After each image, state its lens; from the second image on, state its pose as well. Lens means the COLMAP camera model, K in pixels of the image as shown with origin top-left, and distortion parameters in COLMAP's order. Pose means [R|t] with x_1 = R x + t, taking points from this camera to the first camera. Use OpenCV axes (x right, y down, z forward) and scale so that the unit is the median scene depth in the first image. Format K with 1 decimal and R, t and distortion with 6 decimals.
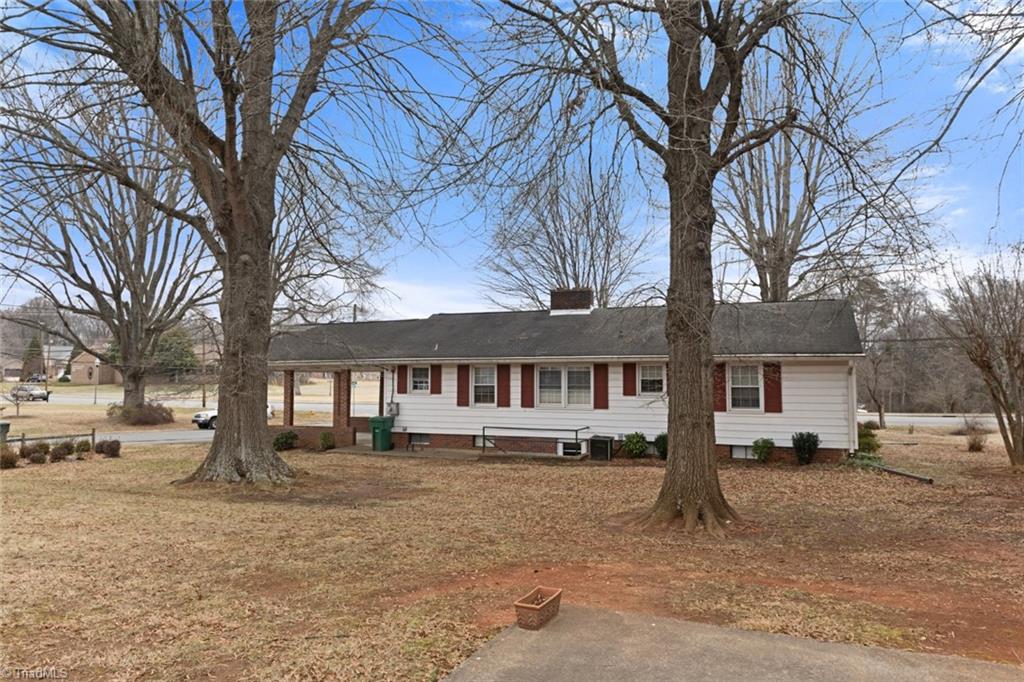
lens RADIAL K [[715.1, 0, 510.5], [0, 715.1, 368.2], [0, 0, 1]] dist [-0.000404, 0.000621]
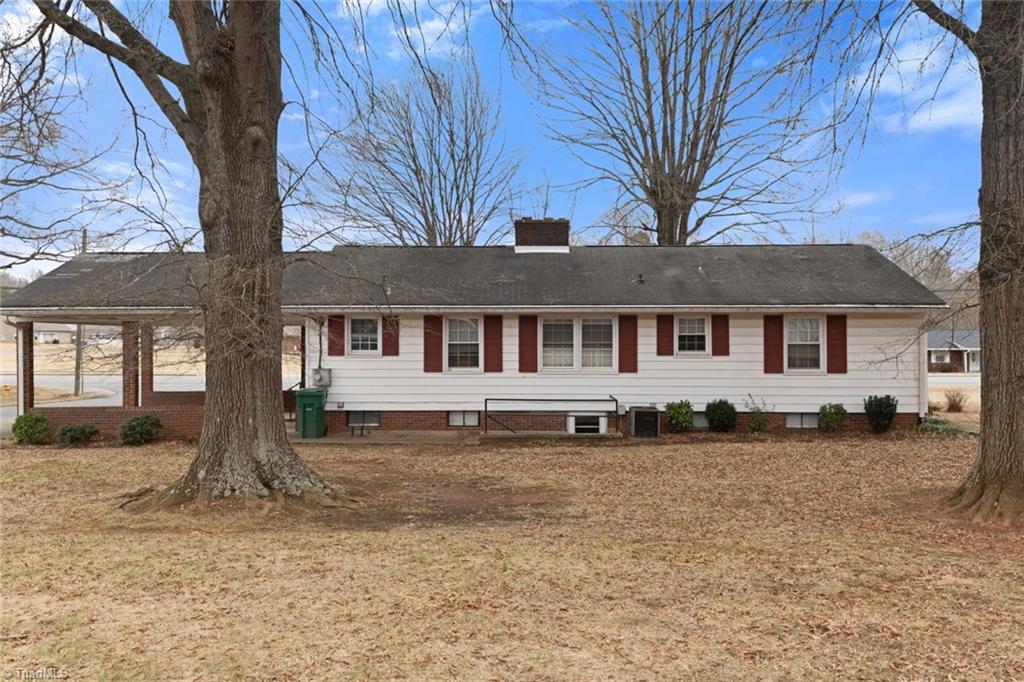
lens RADIAL K [[858.5, 0, 512.0], [0, 858.5, 341.0], [0, 0, 1]] dist [0.056762, -0.001071]
pose [[0.929615, -0.002465, 0.368523, -0.328469], [-0.004076, 0.999848, 0.016971, 0.006408], [-0.368509, -0.017279, 0.929464, 0.156809]]
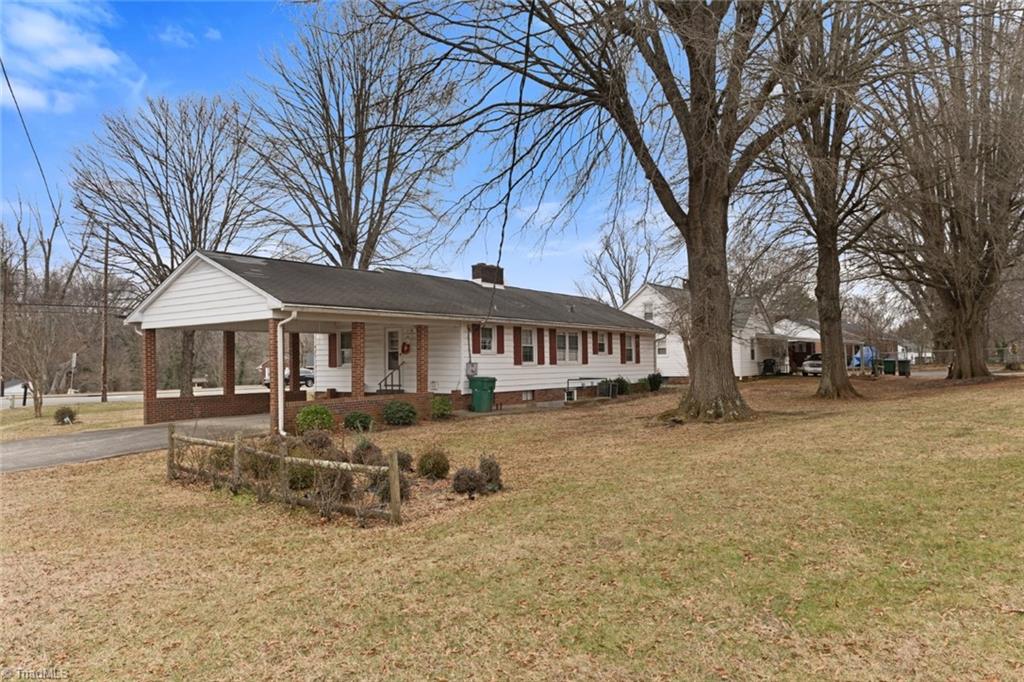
lens RADIAL K [[715.1, 0, 510.5], [0, 715.1, 368.2], [0, 0, 1]] dist [-0.000404, 0.000621]
pose [[0.216178, -0.009120, 0.976311, -1.173354], [0.002758, 0.999958, 0.008730, 0.050776], [-0.976350, 0.000806, 0.216194, 0.808083]]
